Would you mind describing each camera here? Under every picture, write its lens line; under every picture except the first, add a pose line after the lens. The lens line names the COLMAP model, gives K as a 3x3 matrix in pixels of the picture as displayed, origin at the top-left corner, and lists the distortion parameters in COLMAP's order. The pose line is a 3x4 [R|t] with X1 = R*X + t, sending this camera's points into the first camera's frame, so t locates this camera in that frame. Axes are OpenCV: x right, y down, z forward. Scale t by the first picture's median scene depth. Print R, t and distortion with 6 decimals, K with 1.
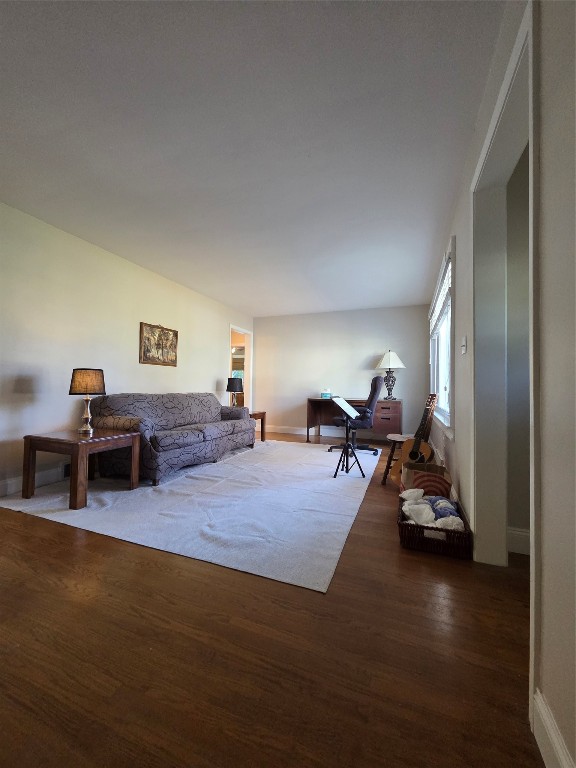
lens RADIAL K [[313.2, 0, 288.6], [0, 313.2, 383.6], [0, 0, 1]] dist [-0.000371, -0.000246]
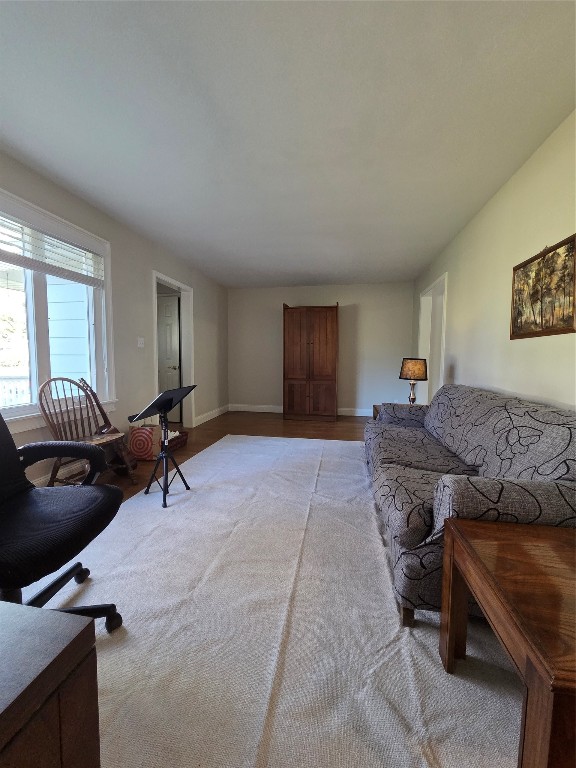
lens RADIAL K [[313.2, 0, 287.4], [0, 313.2, 383.5], [0, 0, 1]] dist [-0.000371, -0.000246]
pose [[-0.975538, -0.009028, -0.219646, 0.050513], [-0.022700, 0.997952, 0.059803, -0.009241], [0.218656, 0.063326, -0.973745, 1.389224]]
